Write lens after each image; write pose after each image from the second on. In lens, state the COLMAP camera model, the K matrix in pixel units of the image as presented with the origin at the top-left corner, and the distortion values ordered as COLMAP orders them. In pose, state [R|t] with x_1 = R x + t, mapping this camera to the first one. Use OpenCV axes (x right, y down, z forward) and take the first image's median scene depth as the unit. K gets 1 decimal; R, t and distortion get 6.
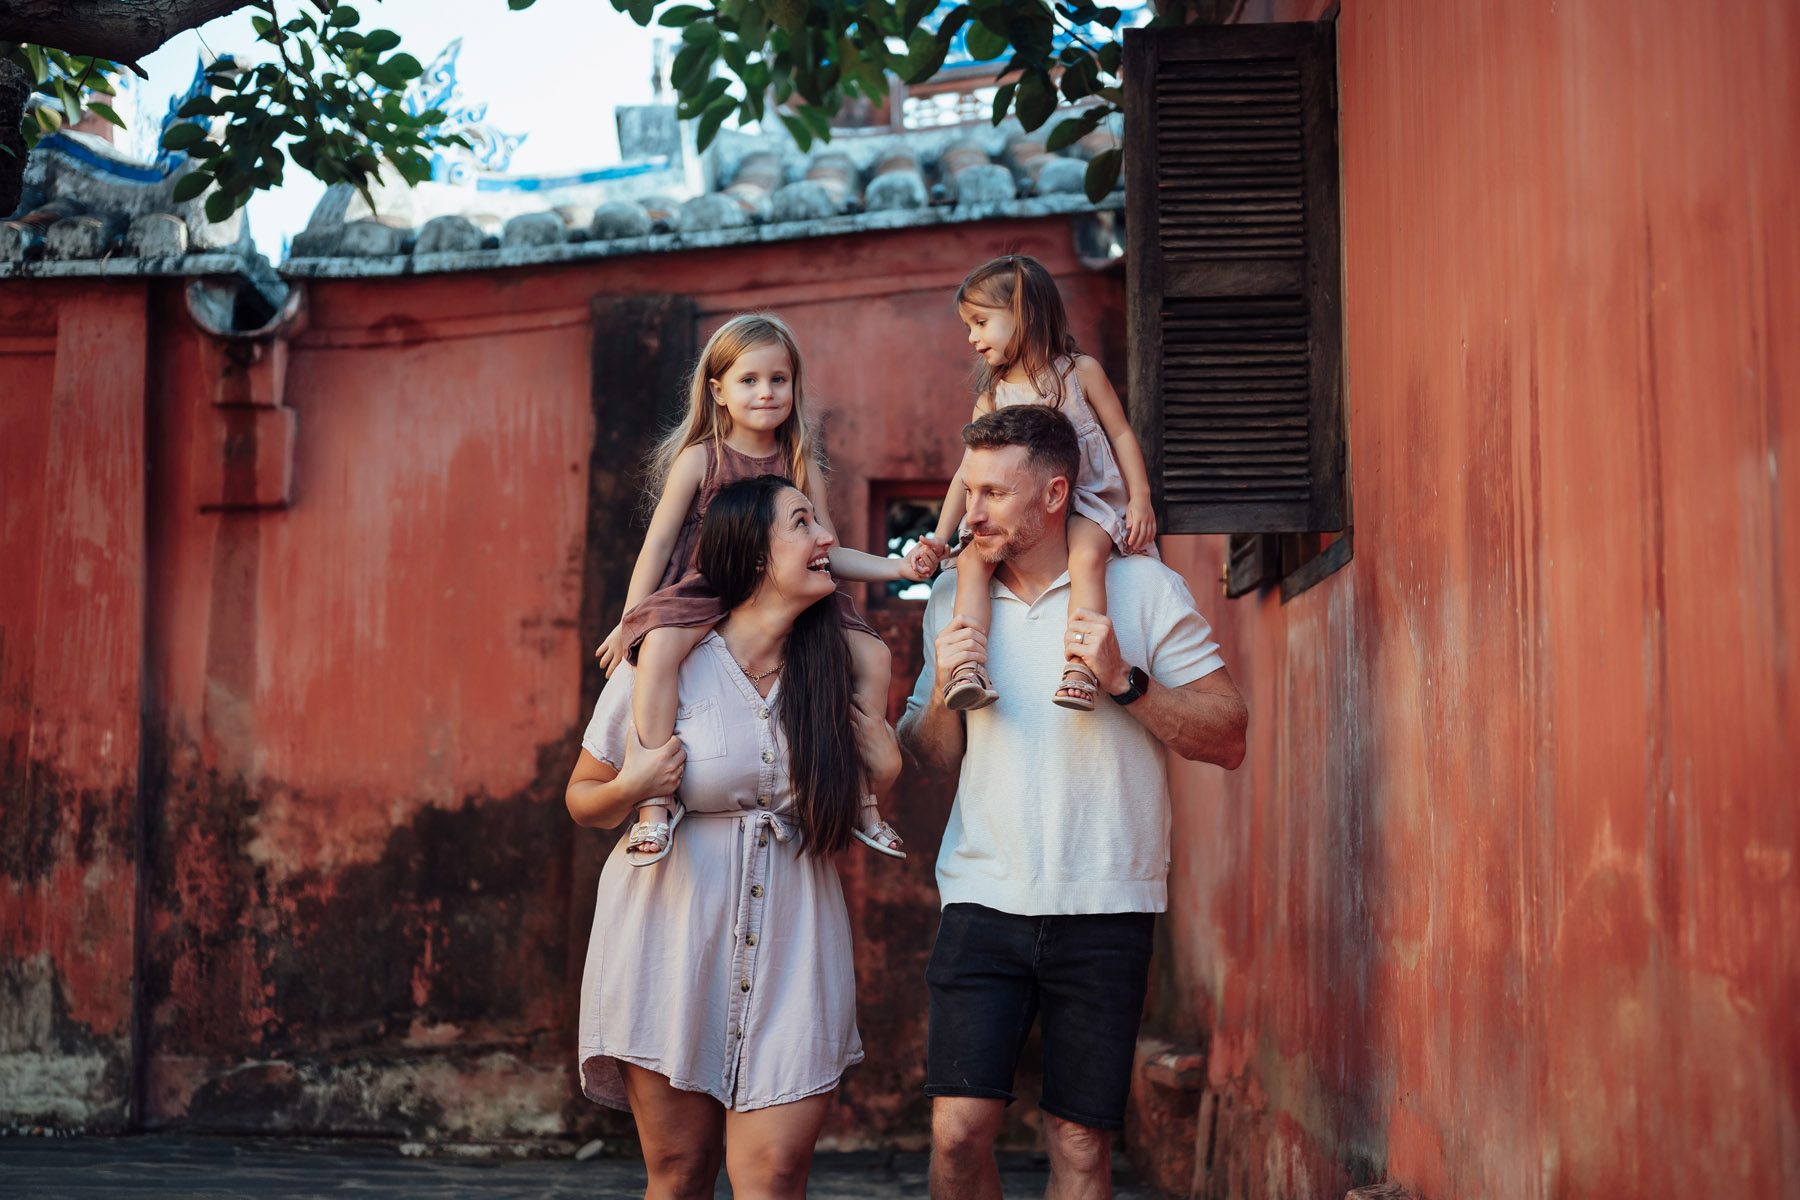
lens RADIAL K [[2743.3, 0, 903.4], [0, 2743.3, 565.4], [0, 0, 1]] dist [-0.004496, -0.129853]
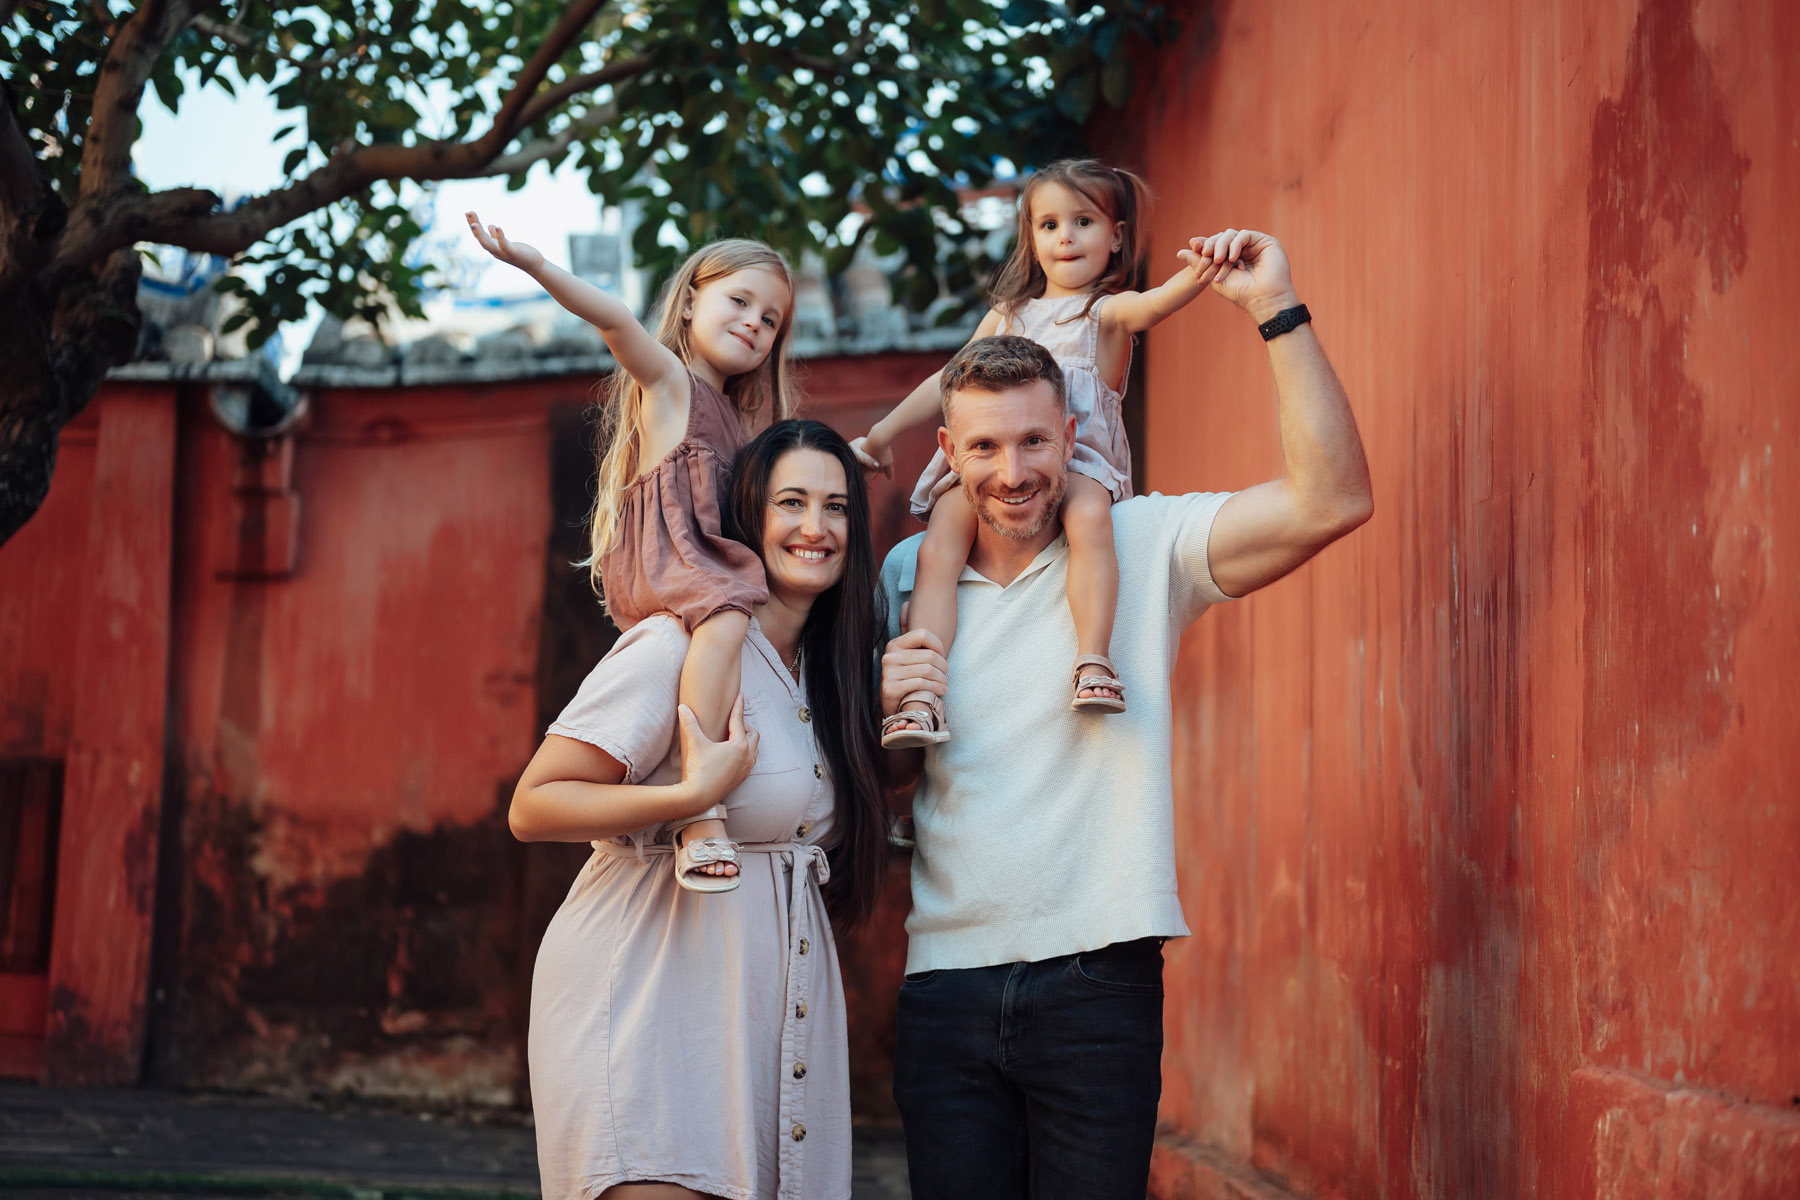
lens RADIAL K [[2743.3, 0, 903.4], [0, 2743.3, 565.4], [0, 0, 1]] dist [-0.004496, -0.129853]
pose [[0.998841, 0.023324, 0.042110, -0.009247], [-0.022914, 0.999686, -0.010181, -0.020273], [-0.042334, 0.009204, 0.999061, -0.204347]]
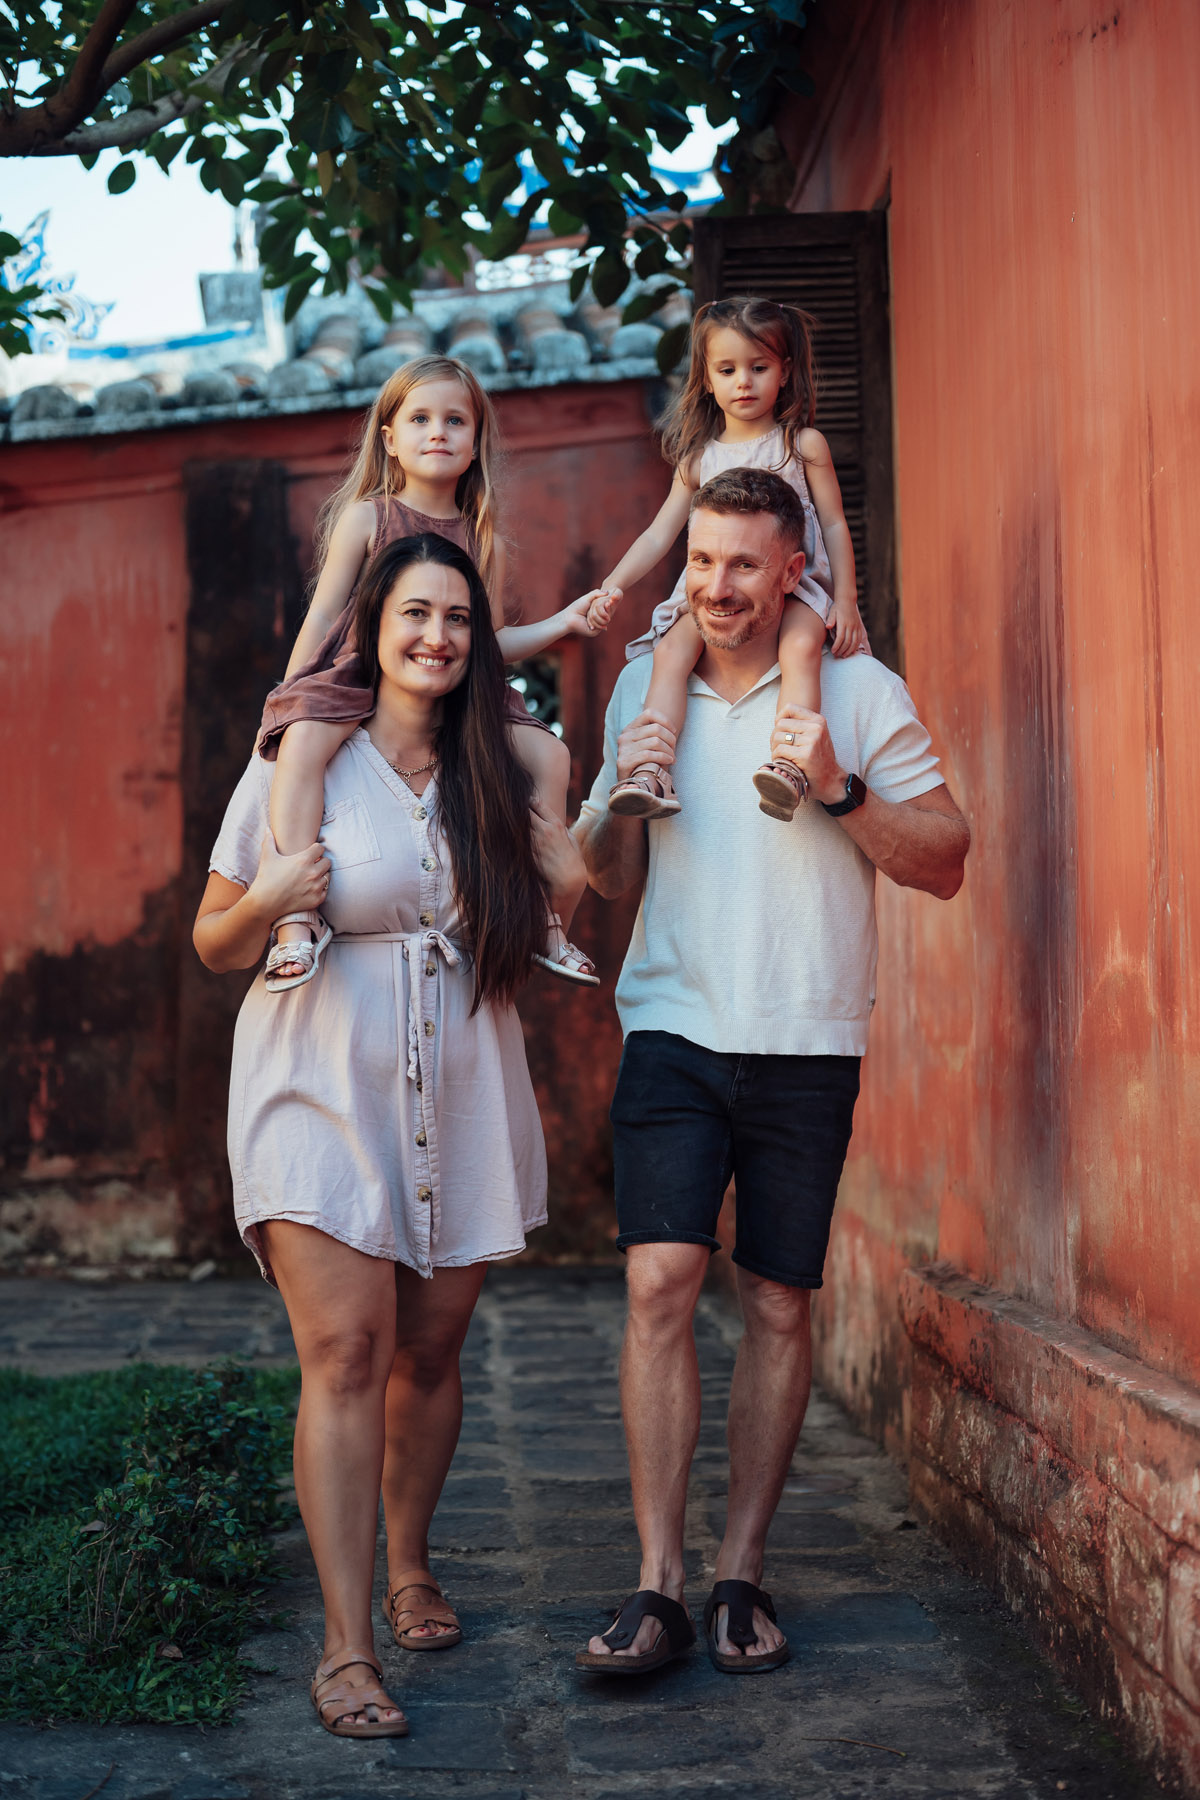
lens RADIAL K [[2743.3, 0, 600.0], [0, 2743.3, 900.0], [0, 0, 1]] dist [-0.004496, -0.129853]
pose [[0.998841, -0.016622, 0.045171, -0.005756], [0.013535, 0.997606, 0.067823, -0.000606], [-0.046191, -0.067133, 0.996674, -0.057433]]
